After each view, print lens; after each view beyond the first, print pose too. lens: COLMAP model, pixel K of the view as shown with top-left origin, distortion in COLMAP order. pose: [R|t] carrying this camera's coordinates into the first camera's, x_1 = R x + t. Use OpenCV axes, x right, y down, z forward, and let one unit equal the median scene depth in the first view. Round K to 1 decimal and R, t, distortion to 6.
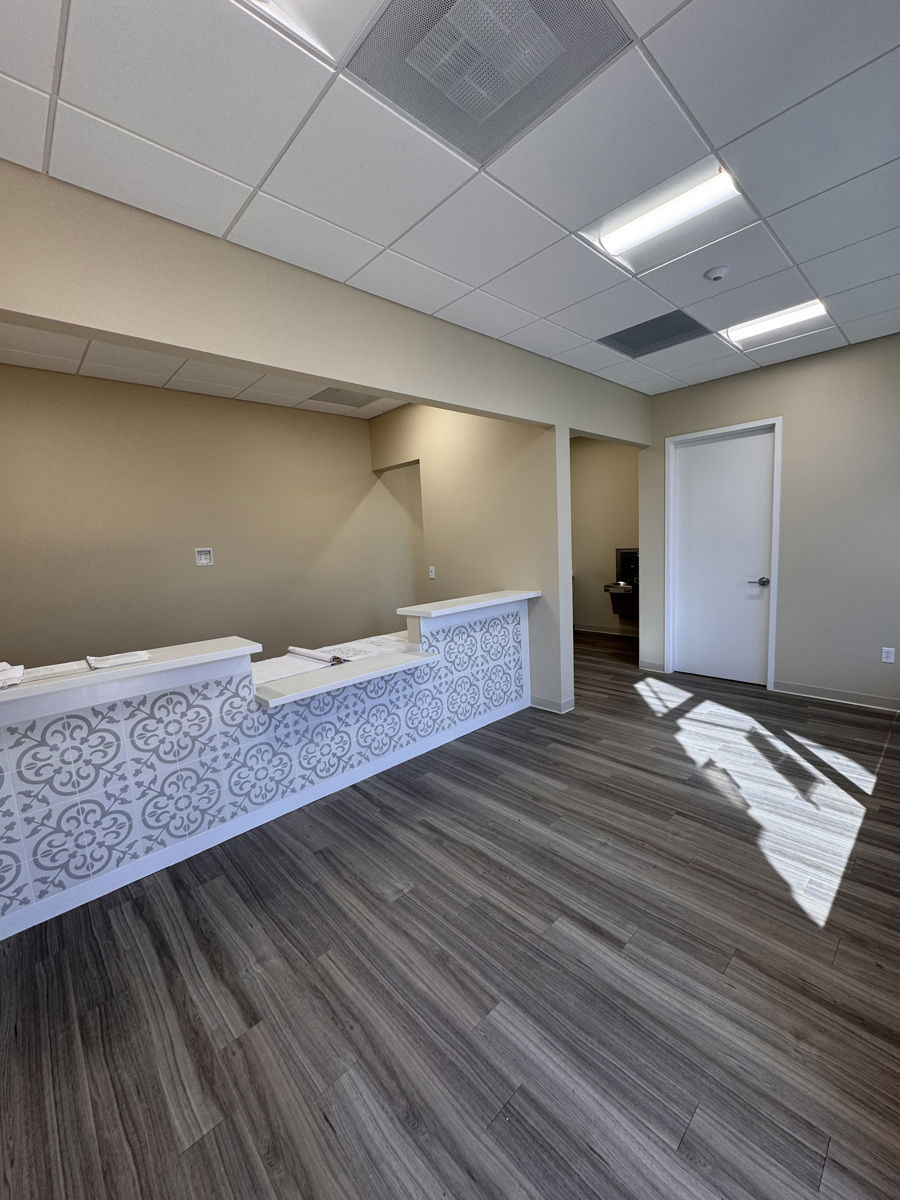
lens RADIAL K [[480.9, 0, 449.0], [0, 480.9, 598.2], [0, 0, 1]] dist [-0.002557, 0.000716]
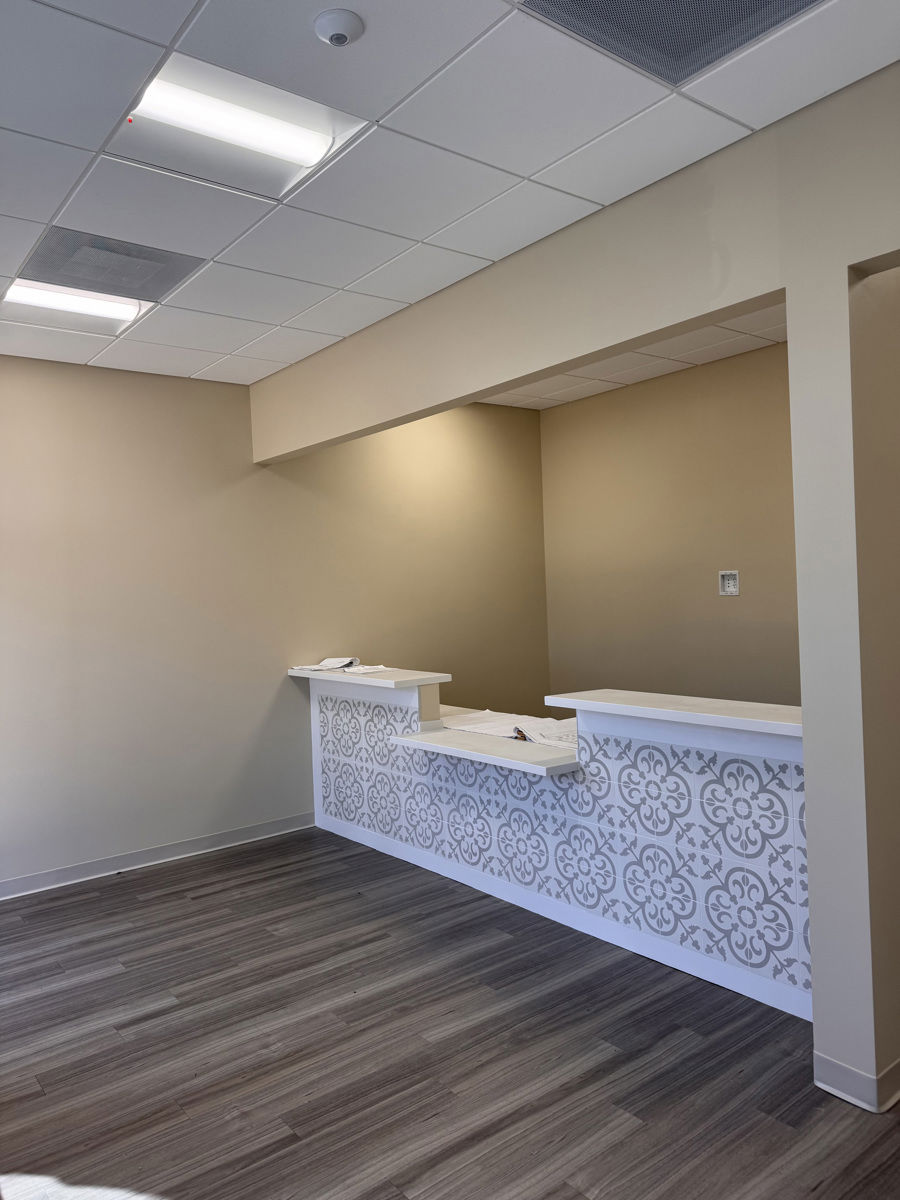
lens RADIAL K [[846.5, 0, 448.1], [0, 846.5, 593.3], [0, 0, 1]] dist [0.049237, -0.054966]
pose [[-0.085162, 0.065414, -0.994218, 1.294598], [-0.074030, 0.994669, 0.071785, -0.214665], [0.993613, 0.079715, -0.079865, 1.141348]]
